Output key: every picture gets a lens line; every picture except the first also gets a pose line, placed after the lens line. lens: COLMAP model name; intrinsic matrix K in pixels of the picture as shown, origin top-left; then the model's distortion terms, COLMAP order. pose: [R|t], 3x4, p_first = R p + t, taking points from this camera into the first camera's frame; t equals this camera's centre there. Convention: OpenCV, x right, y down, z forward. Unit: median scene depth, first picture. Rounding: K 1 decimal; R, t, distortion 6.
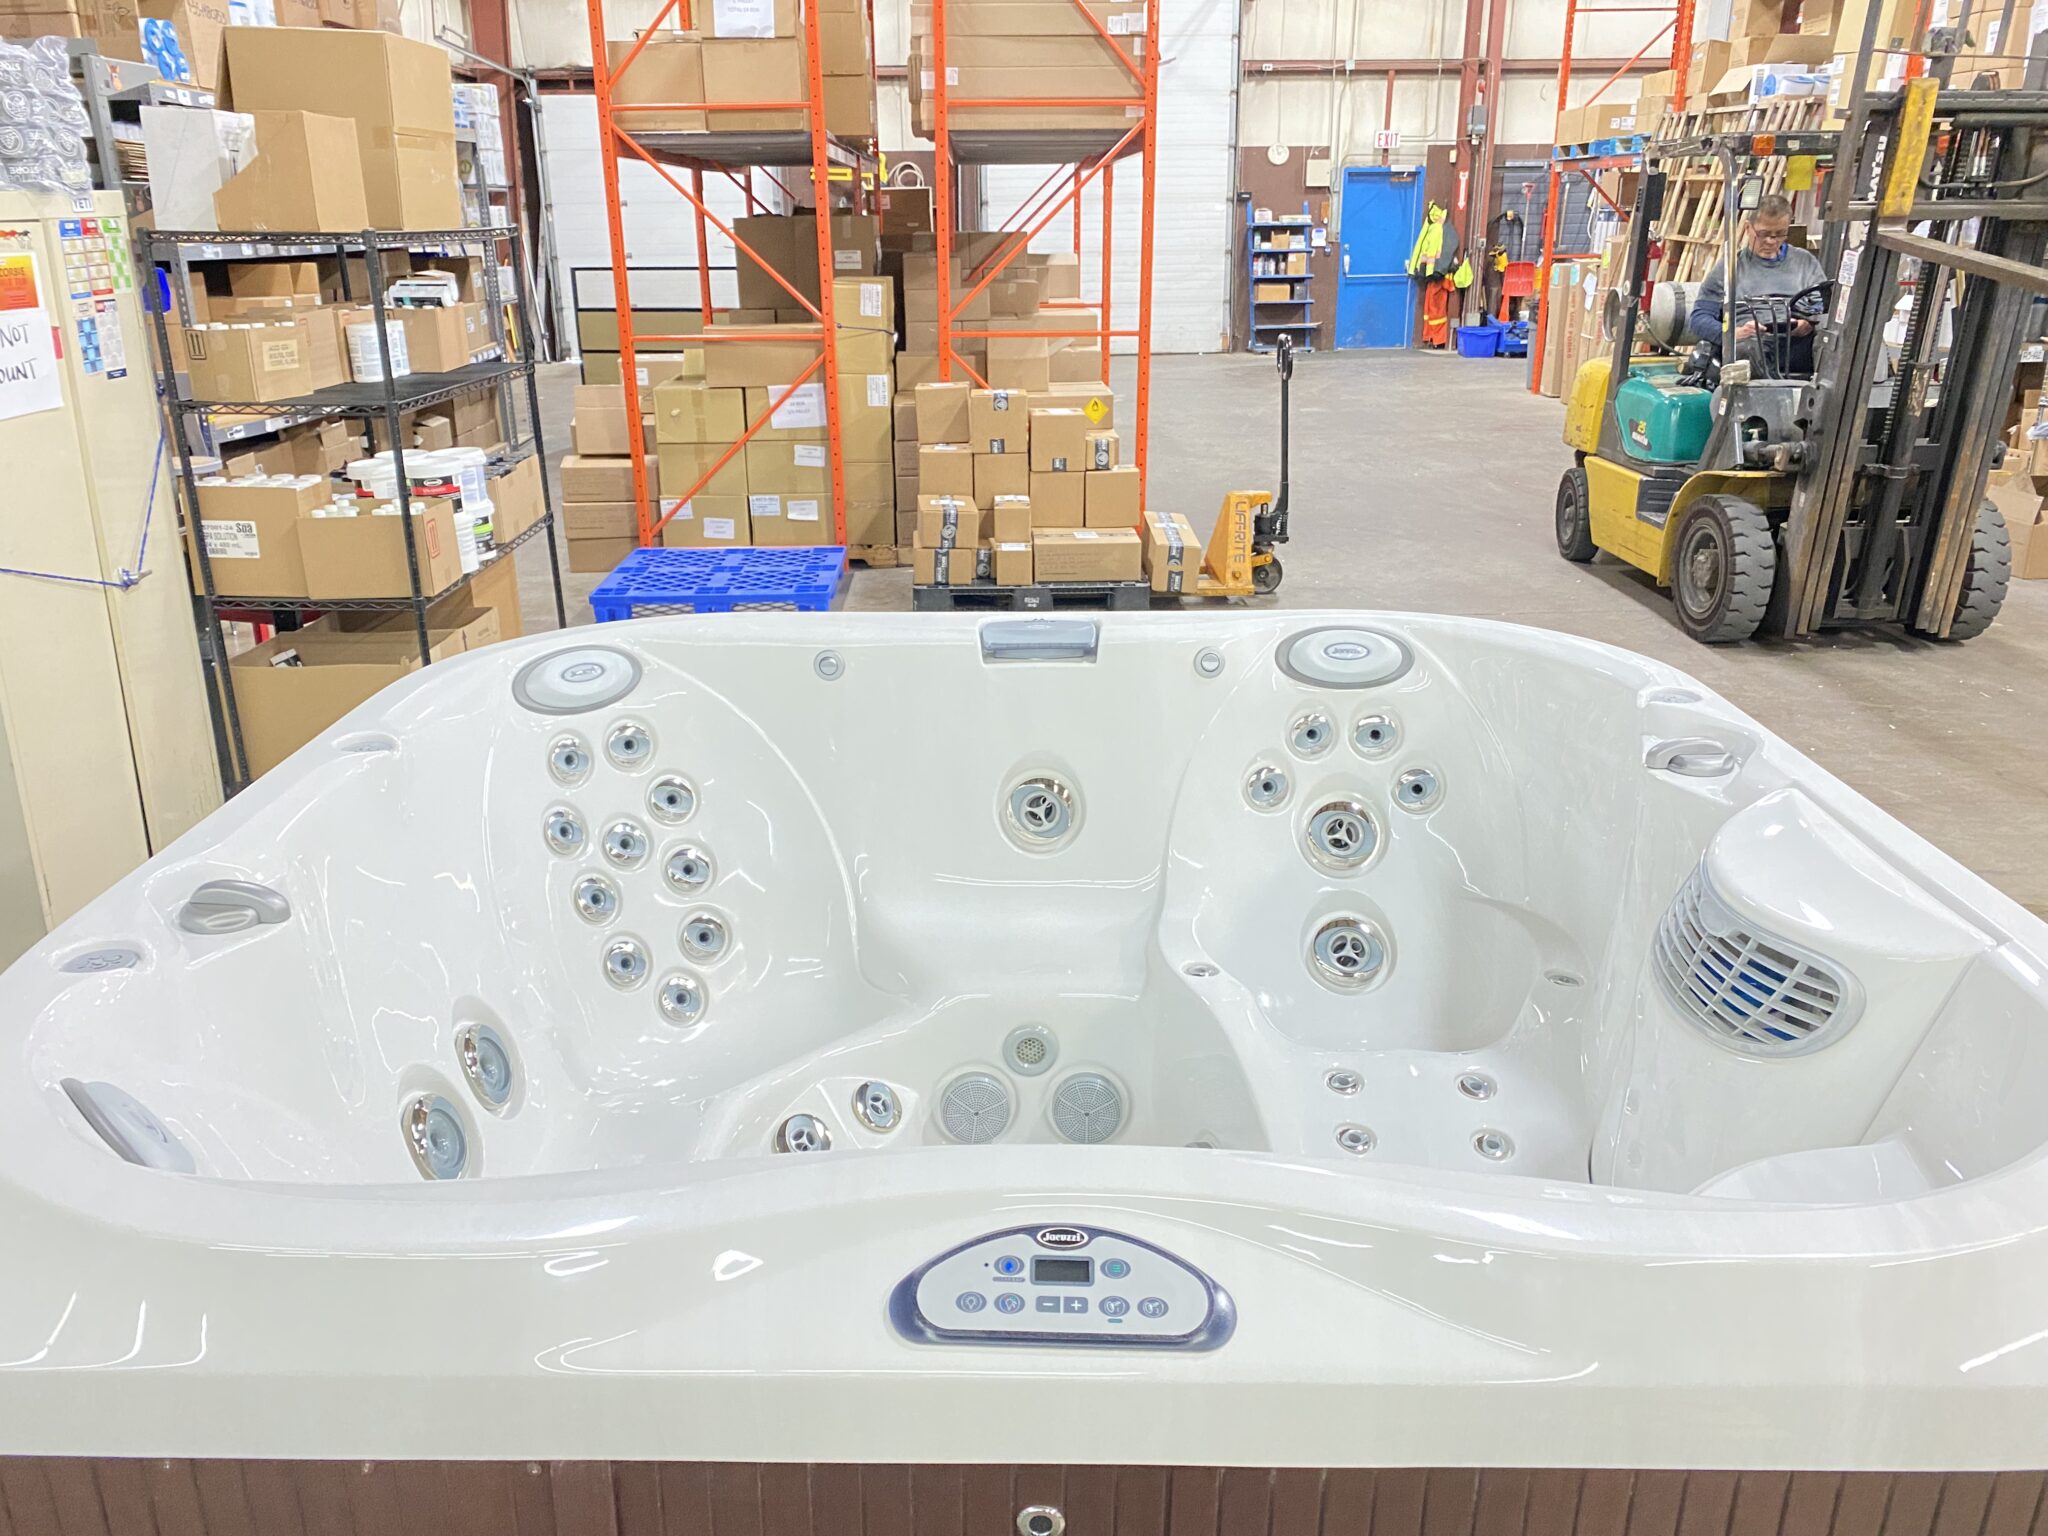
lens RADIAL K [[1564.3, 0, 1018.8], [0, 1564.3, 761.0], [0, 0, 1]] dist [0.014037, -0.007017]
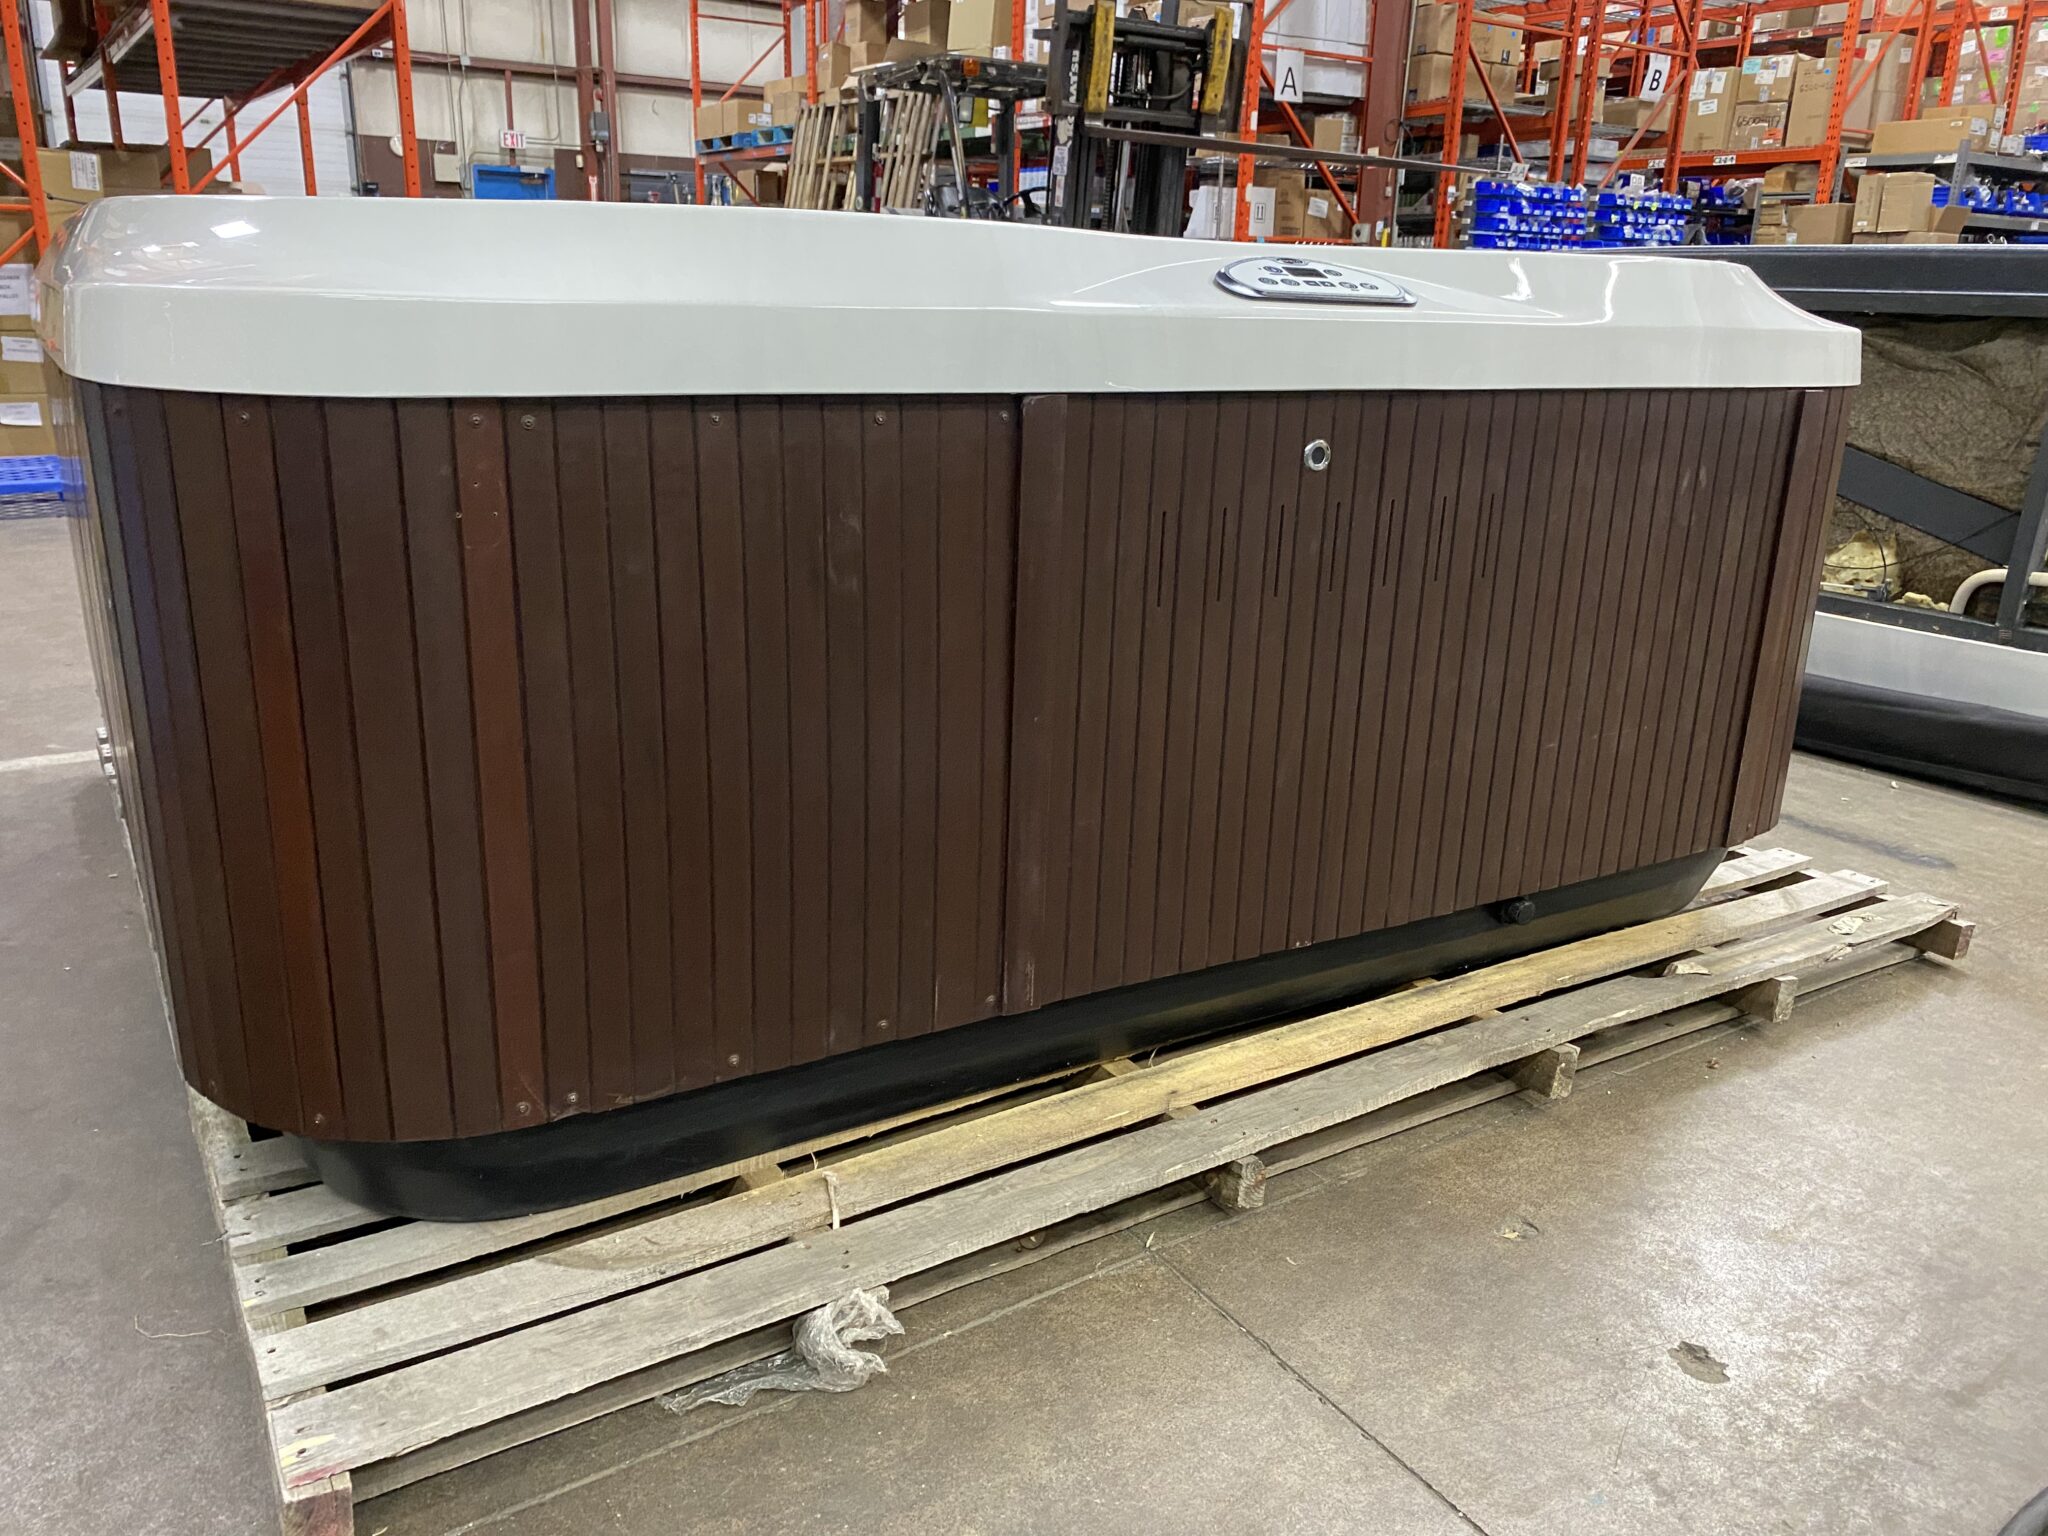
lens RADIAL K [[1564.3, 0, 1018.0], [0, 1564.3, 769.3], [0, 0, 1]] dist [0.014037, -0.007017]
pose [[0.847516, -0.129865, 0.514637, -0.156415], [0.147993, 0.988971, 0.005840, 0.117147], [-0.509719, 0.071213, 0.857388, -0.003281]]
